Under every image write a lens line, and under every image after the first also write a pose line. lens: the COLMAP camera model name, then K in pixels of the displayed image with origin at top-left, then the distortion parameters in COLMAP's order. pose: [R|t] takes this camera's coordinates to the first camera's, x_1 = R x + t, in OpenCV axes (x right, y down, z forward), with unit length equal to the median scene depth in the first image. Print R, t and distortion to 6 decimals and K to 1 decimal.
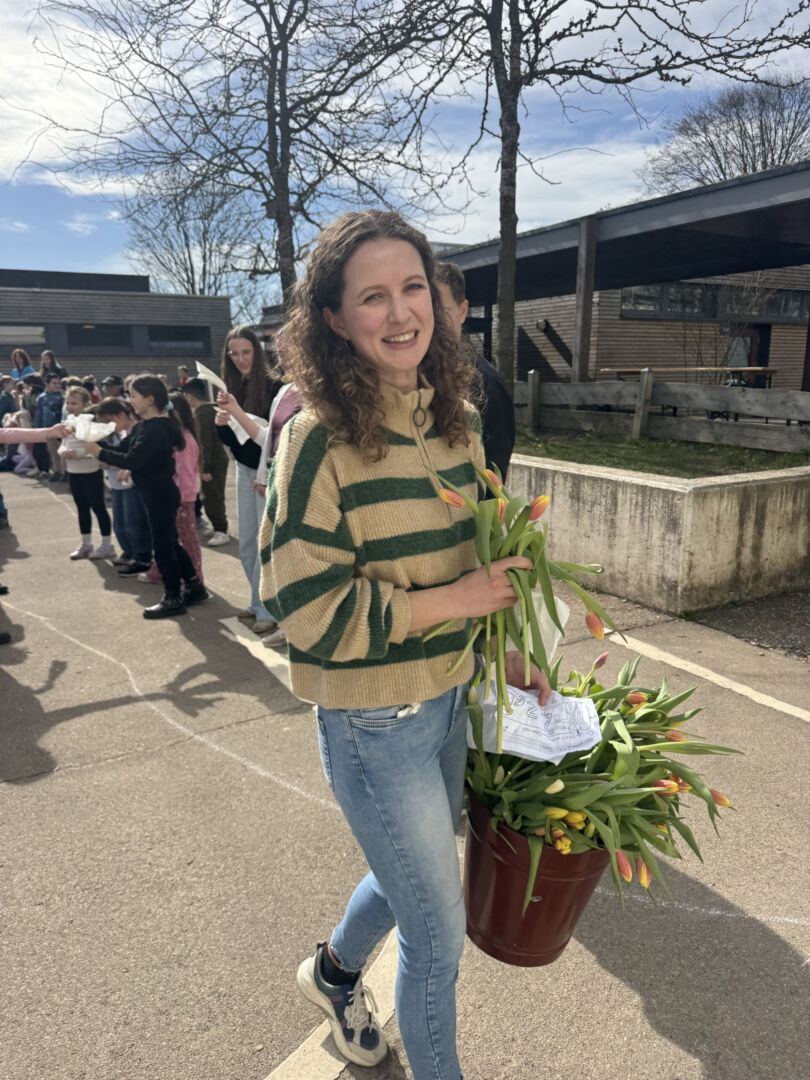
lens RADIAL K [[787.3, 0, 405.0], [0, 787.3, 540.0], [0, 0, 1]] dist [0.026908, -0.031908]
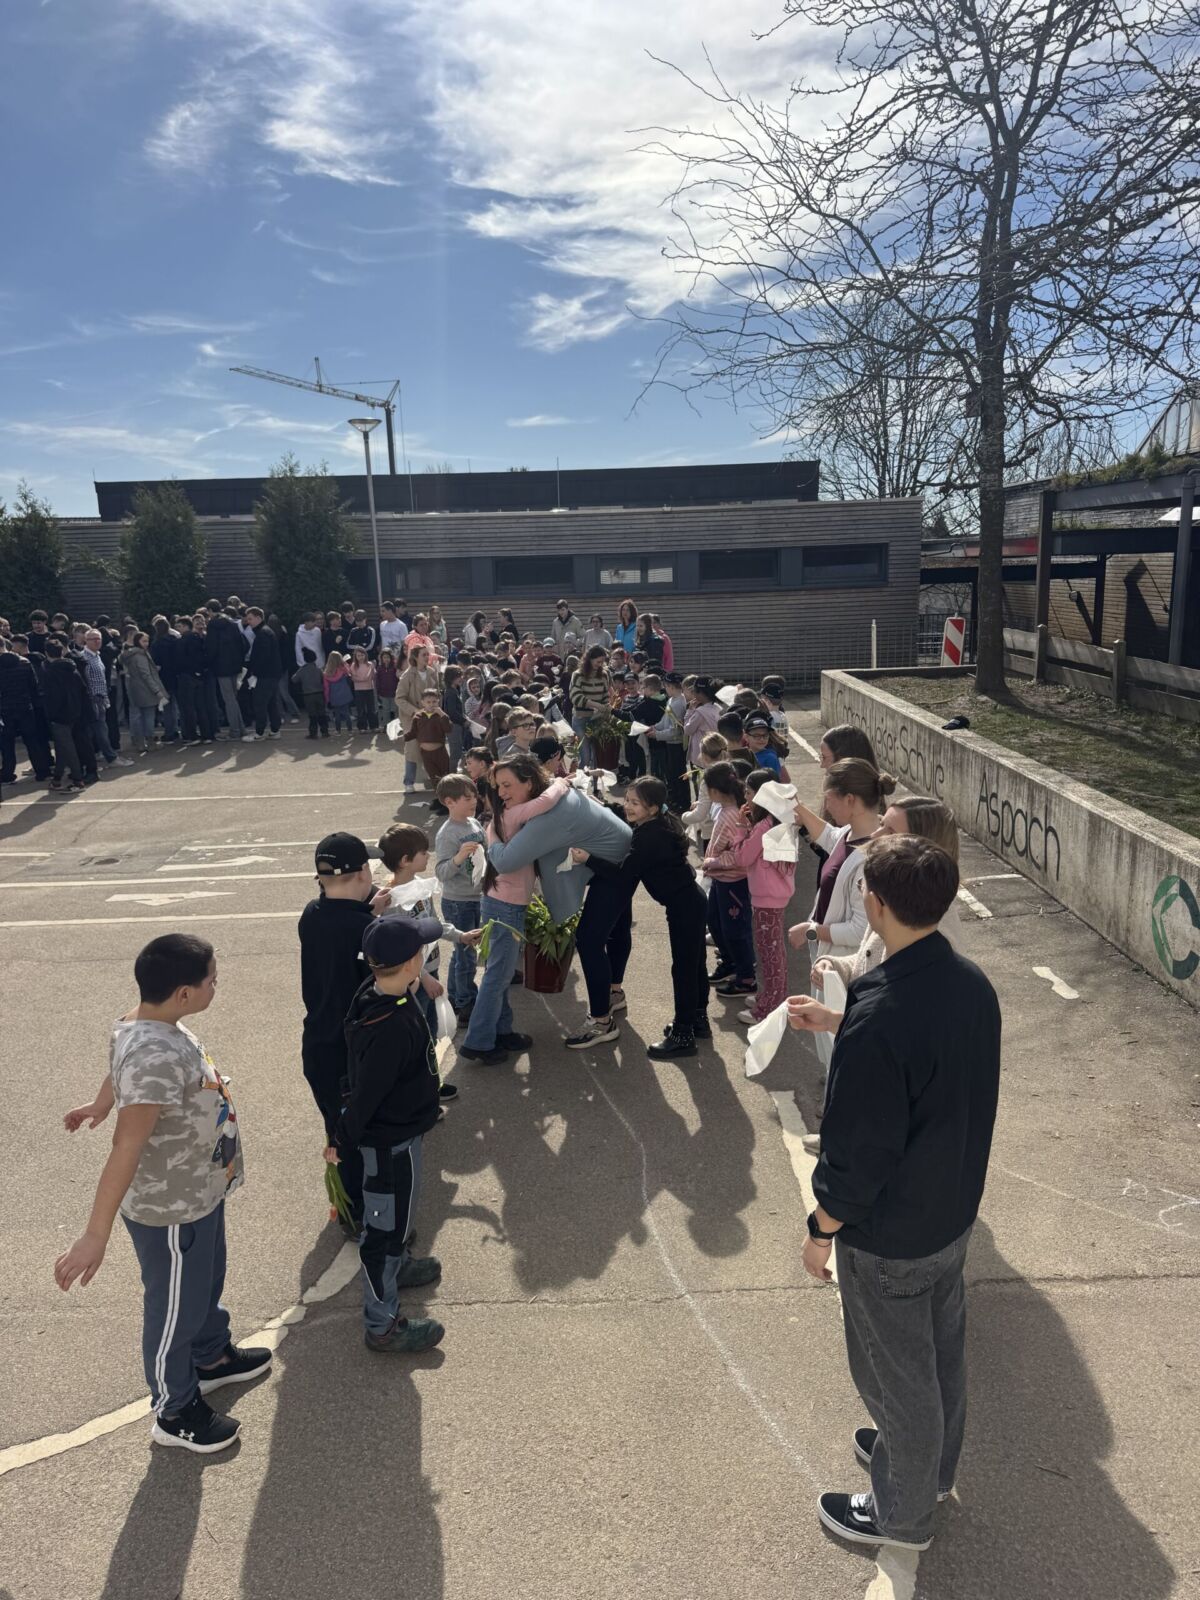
lens RADIAL K [[1166.3, 0, 600.0], [0, 1166.3, 800.0], [0, 0, 1]] dist [0.026908, -0.031908]
pose [[0.876373, 0.080770, -0.474812, 0.054127], [-0.076786, 0.996660, 0.027815, -0.082460], [0.475473, 0.012083, 0.879647, -0.032561]]
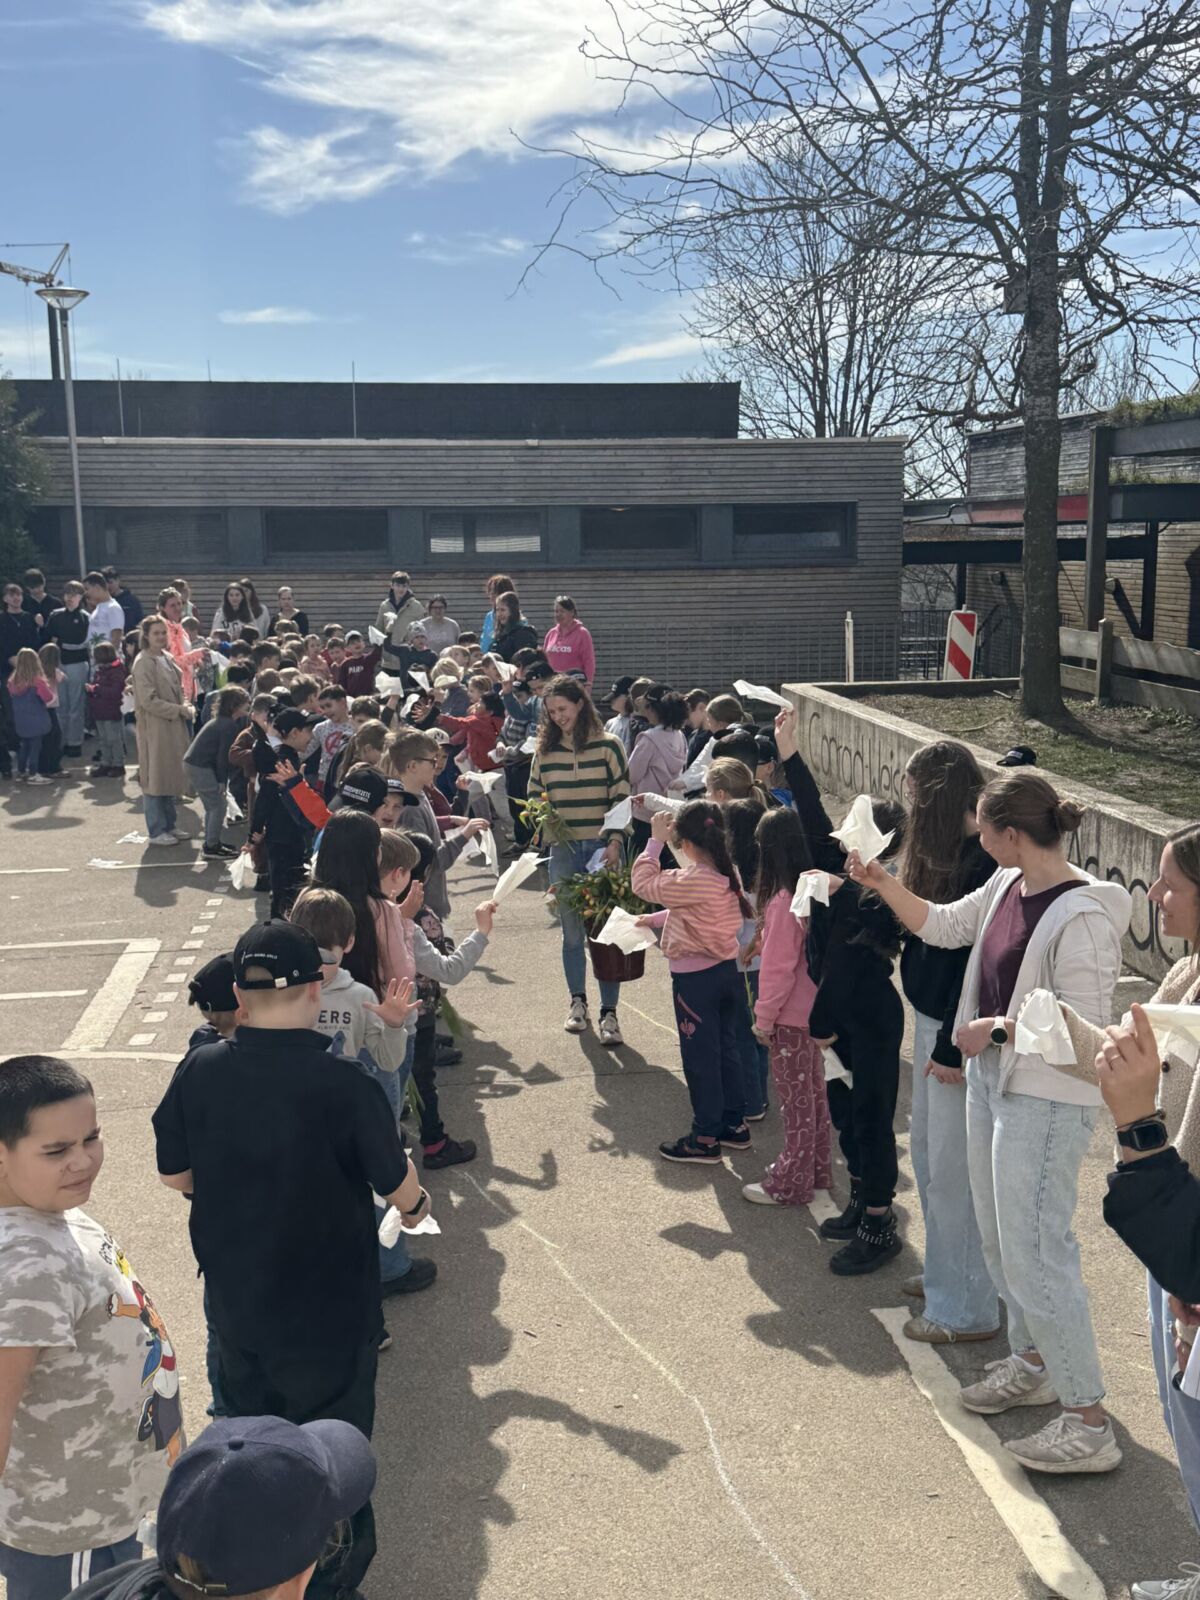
lens RADIAL K [[1765.1, 0, 600.0], [0, 1765.1, 800.0], [0, 0, 1]] dist [0.111131, -0.219002]
pose [[0.933430, 0.055940, -0.354372, -0.009389], [-0.073368, 0.996658, -0.035924, -0.066648], [0.351178, 0.059532, 0.934414, -0.047301]]
